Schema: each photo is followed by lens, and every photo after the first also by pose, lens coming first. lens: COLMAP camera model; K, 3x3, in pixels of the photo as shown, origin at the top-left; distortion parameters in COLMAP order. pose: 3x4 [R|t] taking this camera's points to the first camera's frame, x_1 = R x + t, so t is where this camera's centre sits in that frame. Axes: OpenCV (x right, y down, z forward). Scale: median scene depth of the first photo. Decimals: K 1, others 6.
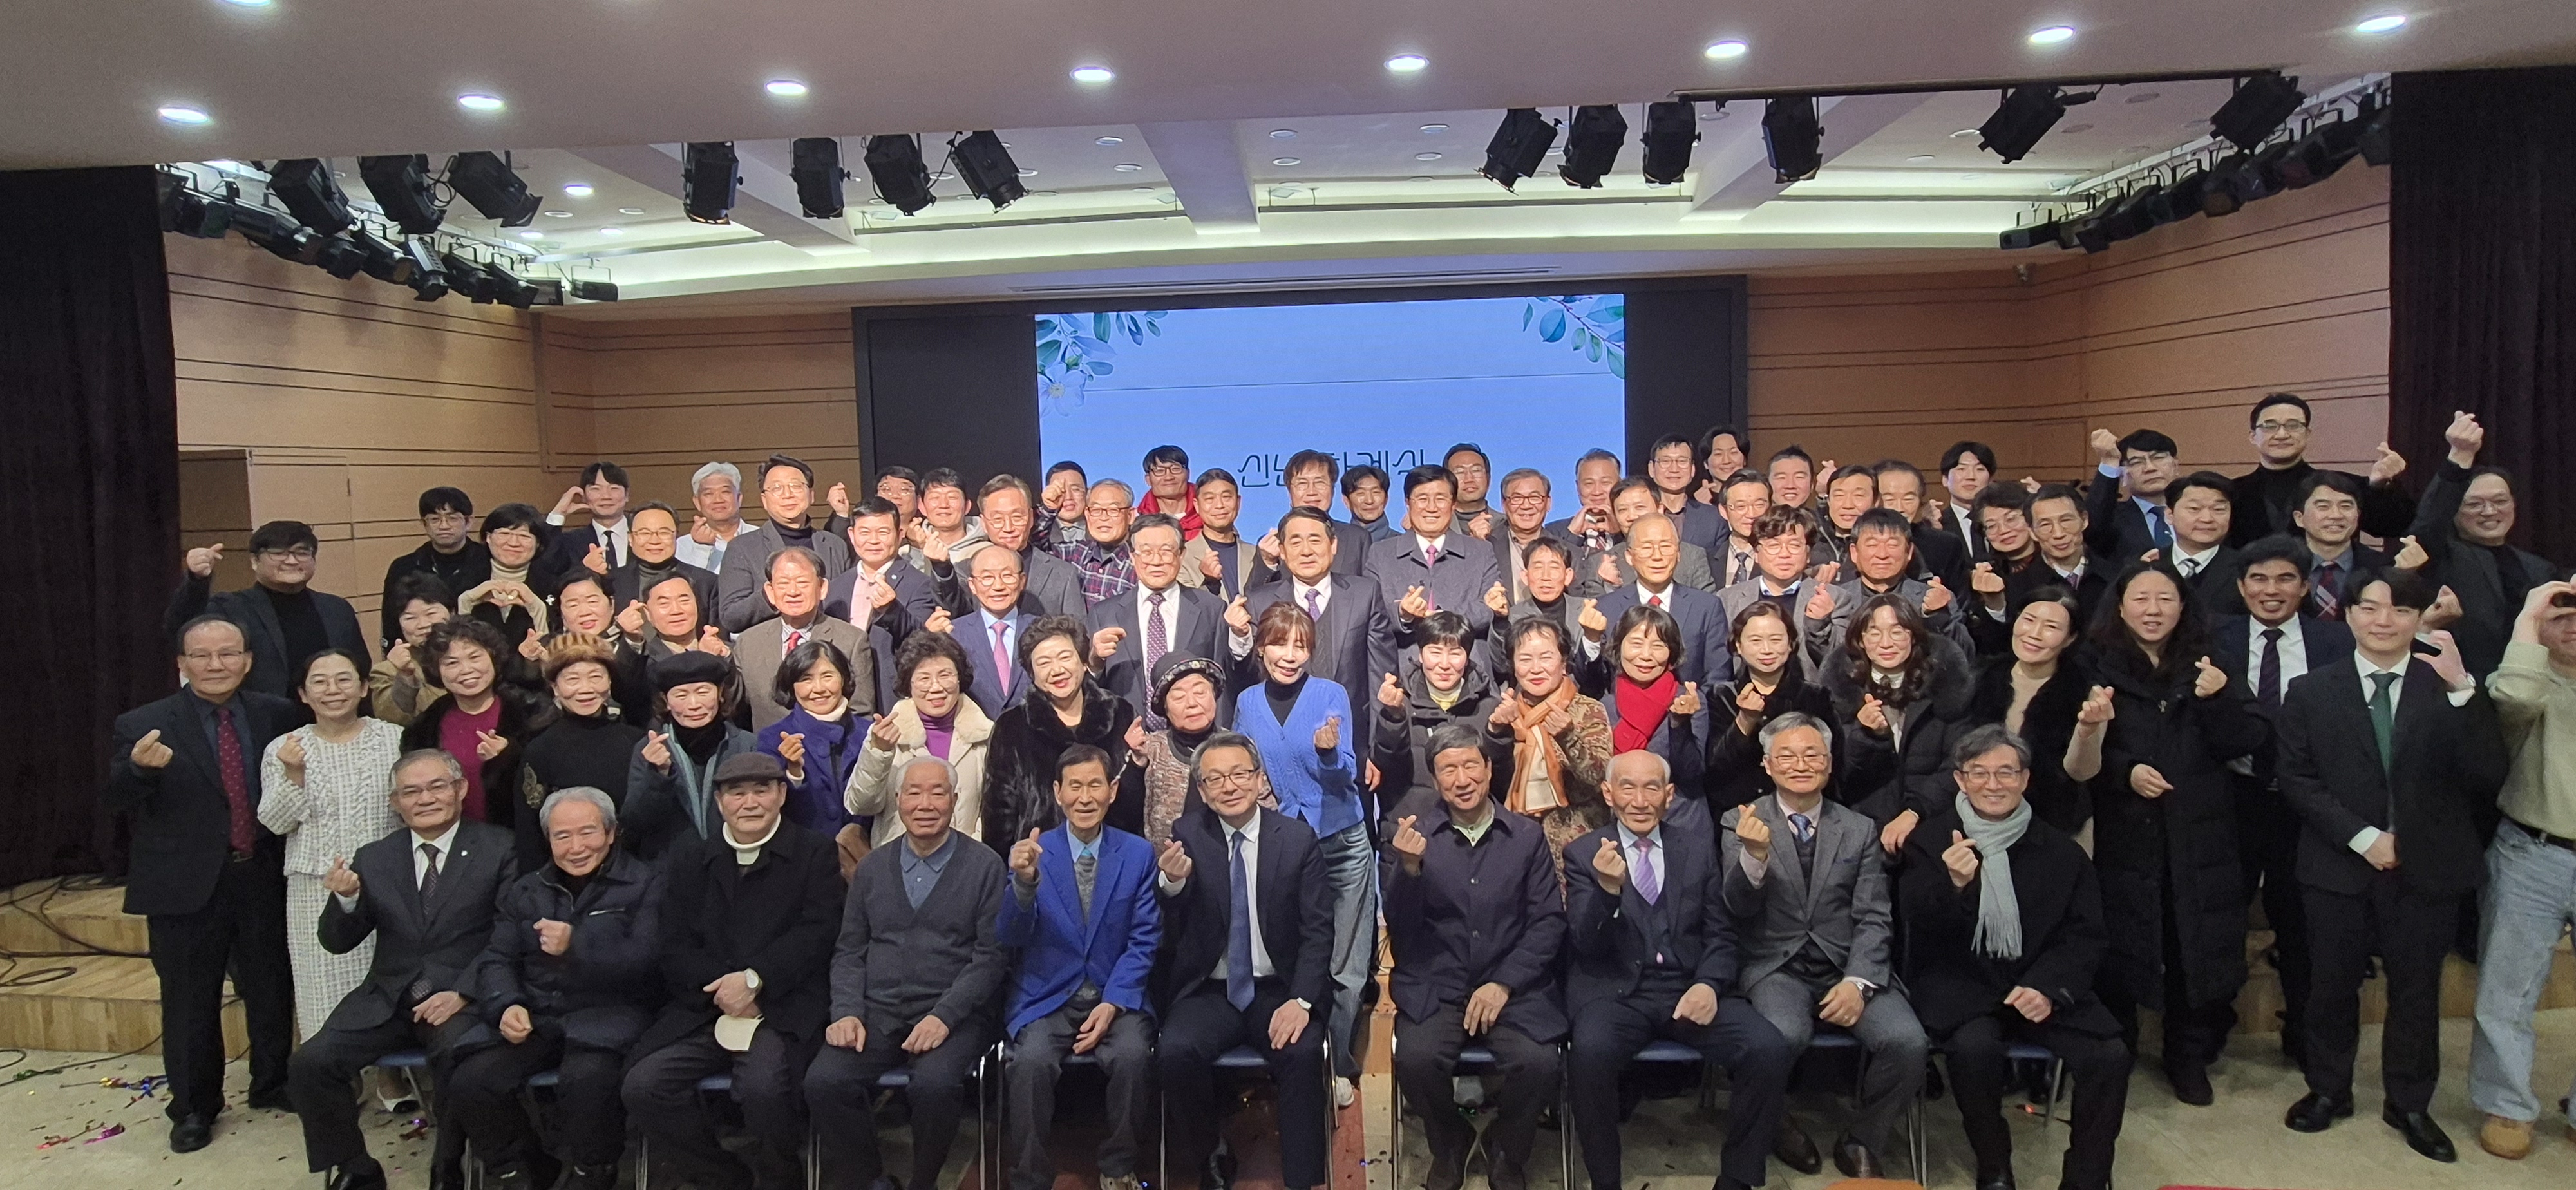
lens RADIAL K [[1356.1, 0, 1293.6], [0, 1356.1, 590.0], [0, 0, 1]] dist [0.007179, 0.002639]
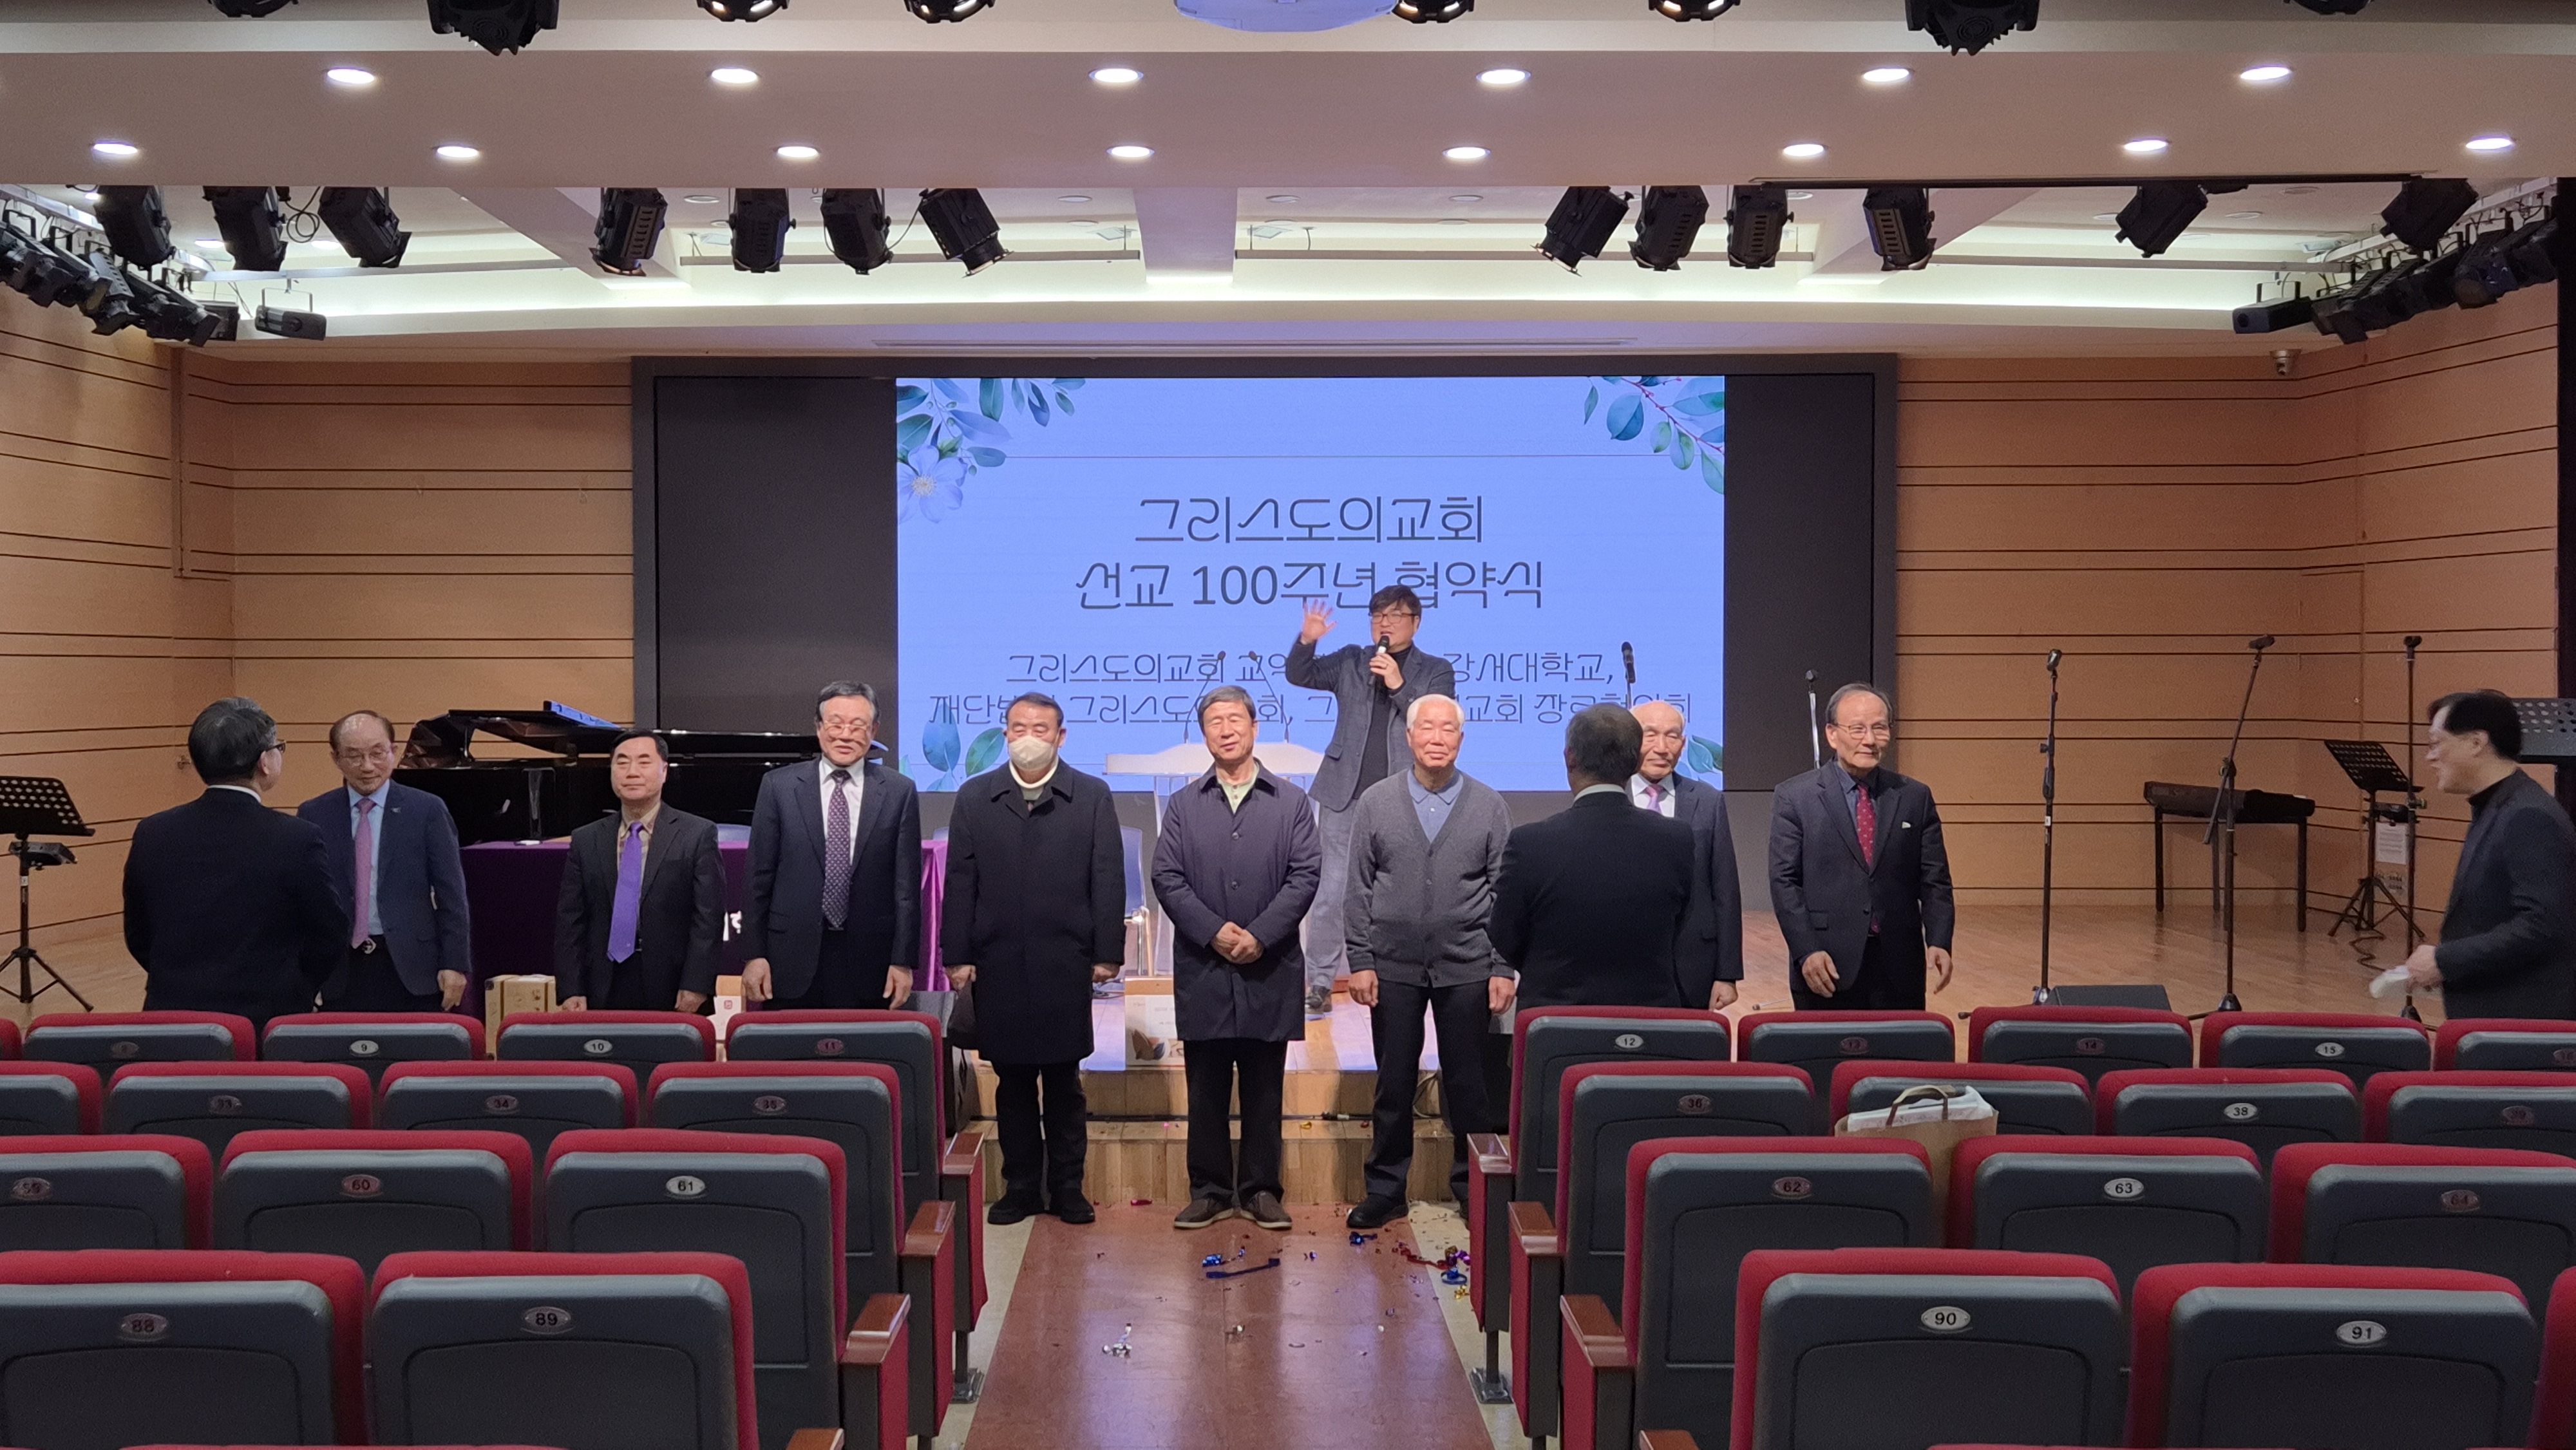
lens RADIAL K [[2413.0, 0, 1276.9], [0, 2413.0, 746.0], [0, 0, 1]] dist [0.072684, 0.000000]
pose [[0.998727, 0.026393, 0.042987, -0.048509], [-0.024472, 0.998704, -0.044619, 0.044594], [-0.044109, 0.043511, 0.998079, -0.290077]]
